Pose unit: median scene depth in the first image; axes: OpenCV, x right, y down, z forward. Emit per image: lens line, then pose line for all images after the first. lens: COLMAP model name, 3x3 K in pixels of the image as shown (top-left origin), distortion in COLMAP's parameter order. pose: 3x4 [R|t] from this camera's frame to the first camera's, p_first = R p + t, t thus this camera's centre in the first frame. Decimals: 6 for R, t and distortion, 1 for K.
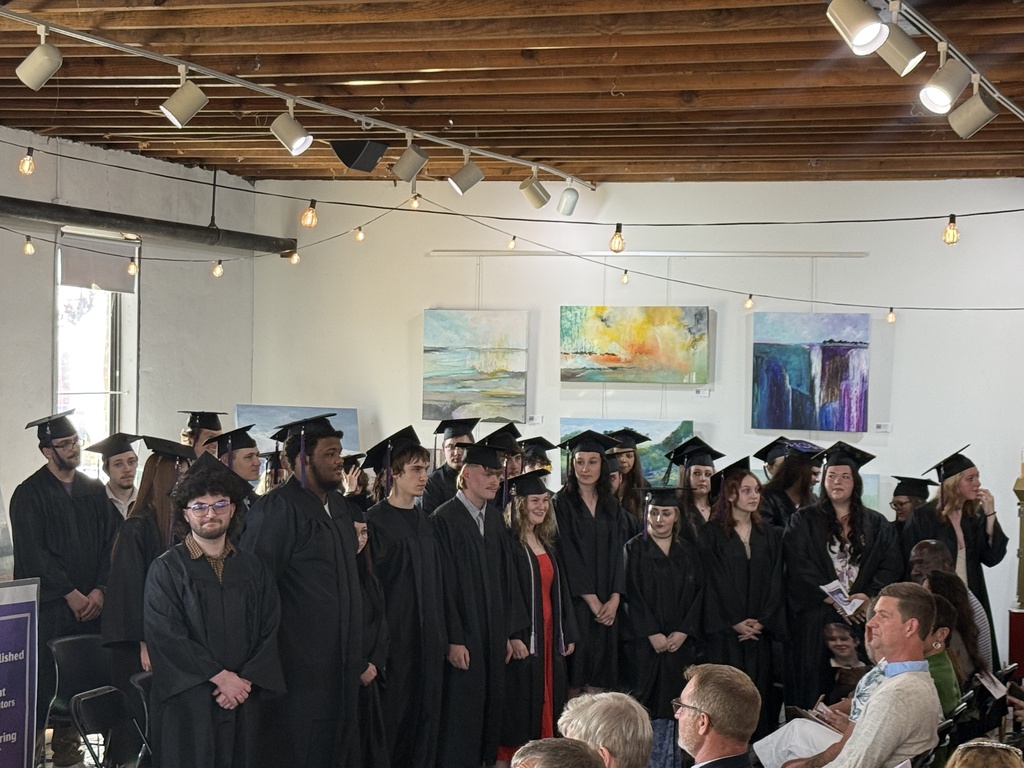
lens RADIAL K [[2212.1, 0, 516.2], [0, 2212.1, 382.2], [0, 0, 1]] dist [0.115600, 0.000000]
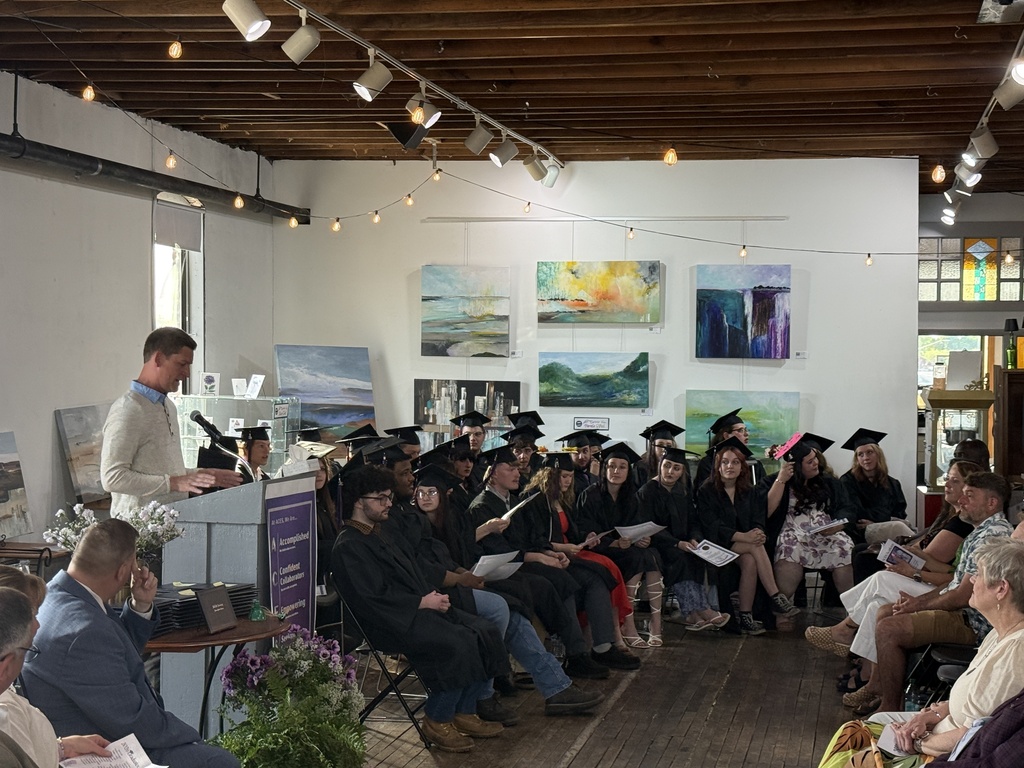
lens RADIAL K [[1770.3, 0, 514.2], [0, 1770.3, 382.5], [0, 0, 1]] dist [0.152498, 0.000000]
pose [[0.989515, -0.016875, 0.143442, -0.141631], [0.013896, 0.999667, 0.021741, 0.011860], [-0.143761, -0.019520, 0.989420, 0.020775]]
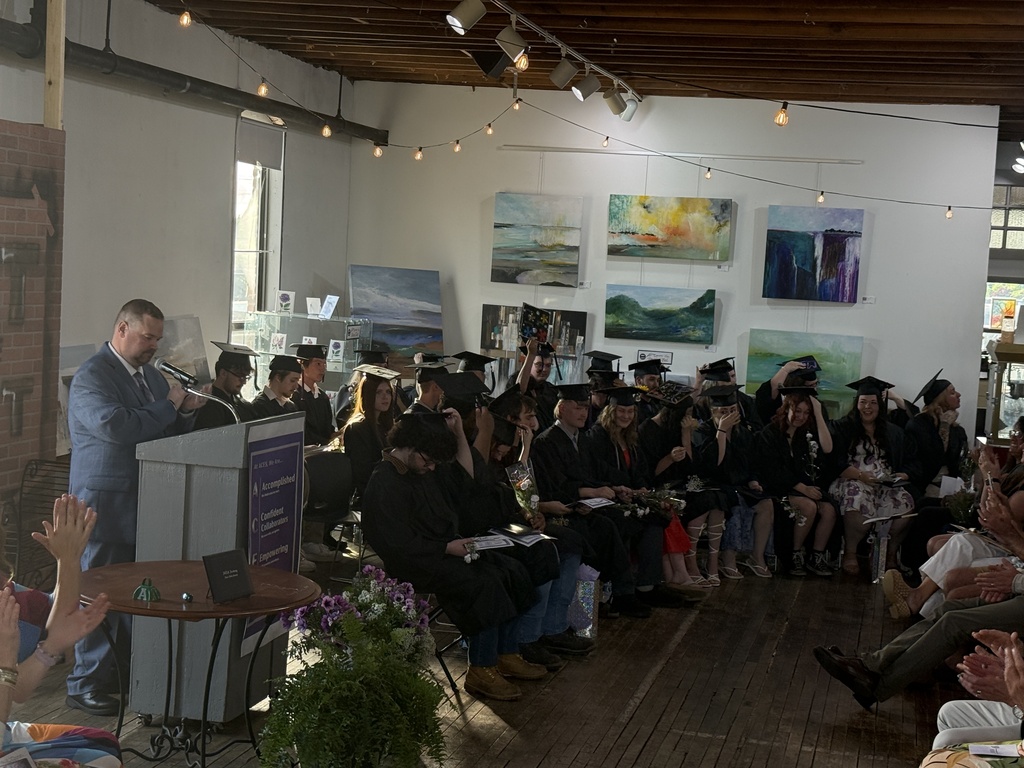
lens RADIAL K [[1698.4, 0, 511.8], [0, 1698.4, 384.2], [0, 0, 1]] dist [0.139382, 0.000000]
pose [[0.993038, 0.026304, 0.114822, -0.148622], [-0.035210, 0.996468, 0.076239, 0.001127], [-0.112411, -0.079752, 0.990456, 0.047480]]
